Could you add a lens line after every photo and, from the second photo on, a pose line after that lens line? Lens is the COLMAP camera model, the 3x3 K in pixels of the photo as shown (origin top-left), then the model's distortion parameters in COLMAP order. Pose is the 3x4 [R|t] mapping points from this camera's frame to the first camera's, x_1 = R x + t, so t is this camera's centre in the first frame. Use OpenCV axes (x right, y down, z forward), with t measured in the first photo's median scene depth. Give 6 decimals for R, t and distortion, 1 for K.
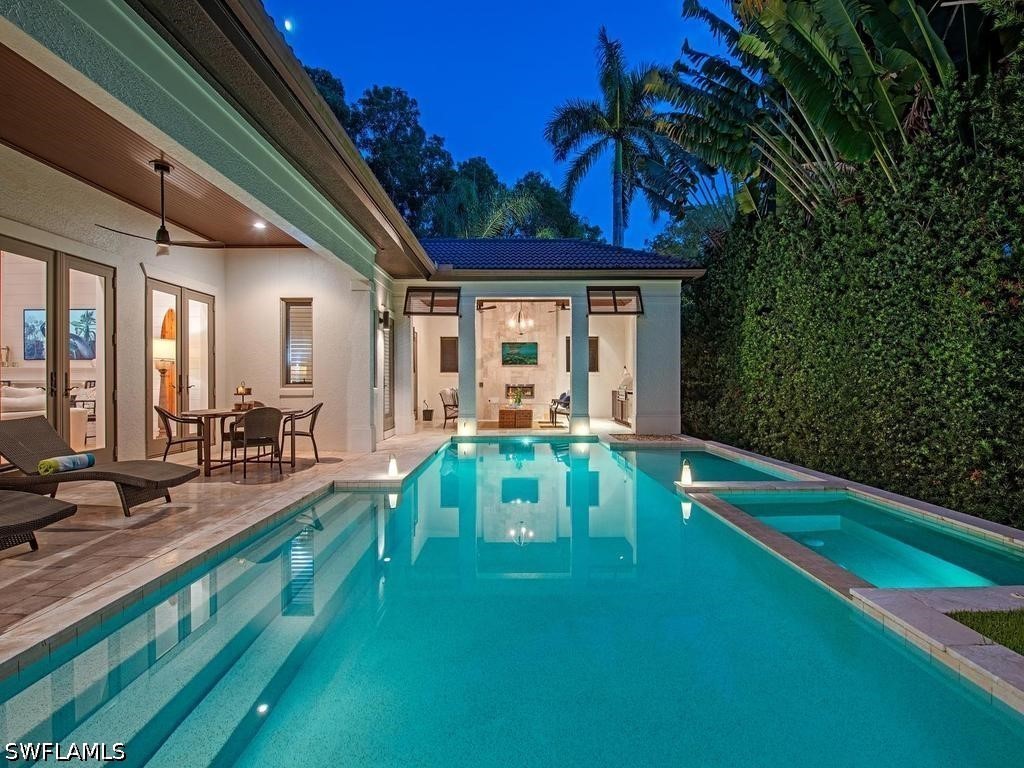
lens RADIAL K [[445.1, 0, 512.0], [0, 445.1, 384.0], [0, 0, 1]] dist [-0.002217, -0.000780]
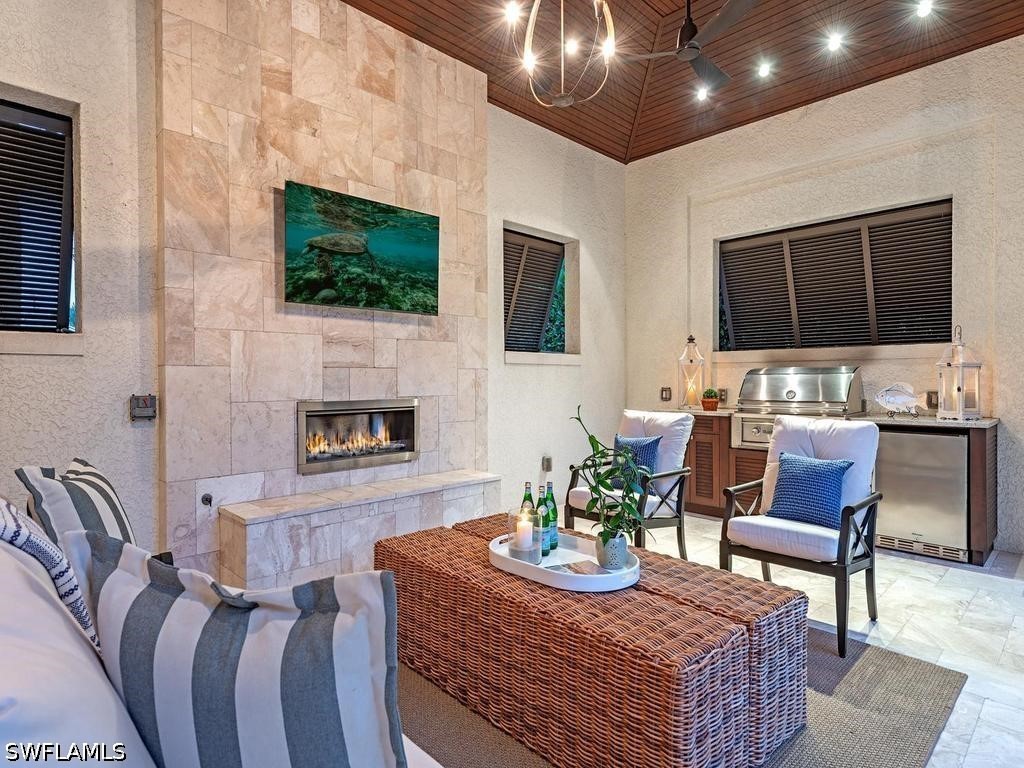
lens RADIAL K [[576.7, 0, 512.0], [0, 576.7, 384.0], [0, 0, 1]] dist [0.022605, 0.000227]
pose [[0.710595, -0.007011, 0.703567, -0.190799], [0.006816, 0.999972, 0.003080, -0.011745], [-0.703569, 0.002608, 0.710623, 1.144325]]
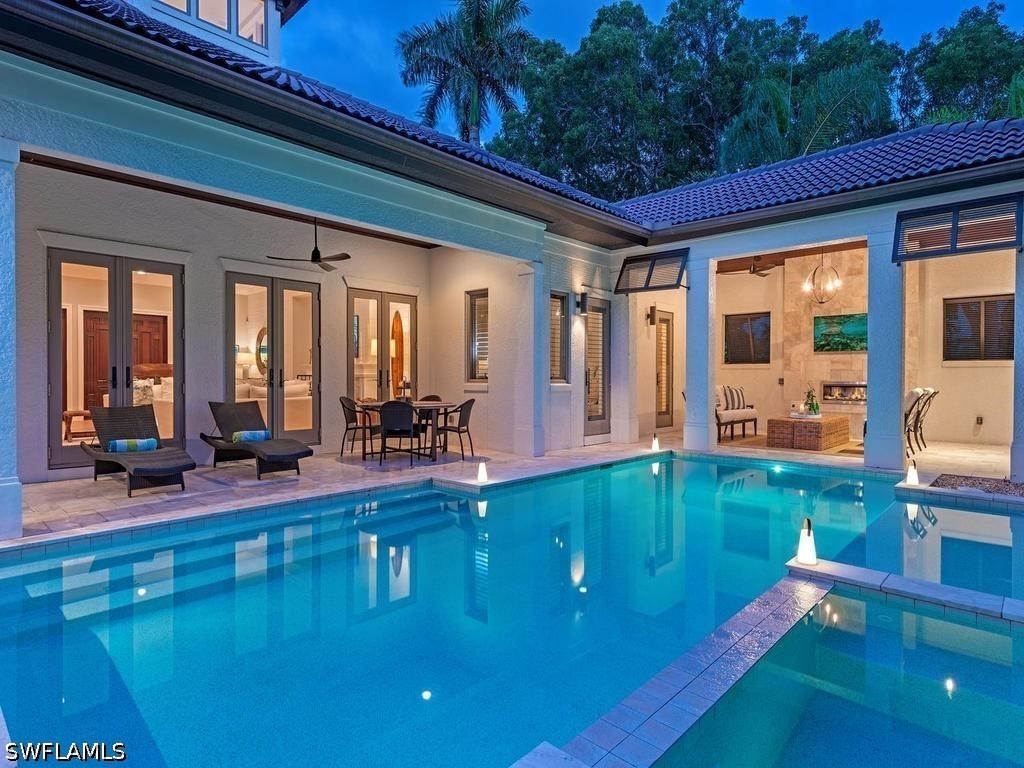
lens RADIAL K [[576.7, 0, 512.0], [0, 576.7, 384.0], [0, 0, 1]] dist [0.022605, 0.000227]
pose [[0.726332, 0.013463, -0.687212, 0.365428], [-0.007221, 0.999902, 0.011957, -0.003854], [0.687306, -0.003722, 0.726359, 0.119778]]
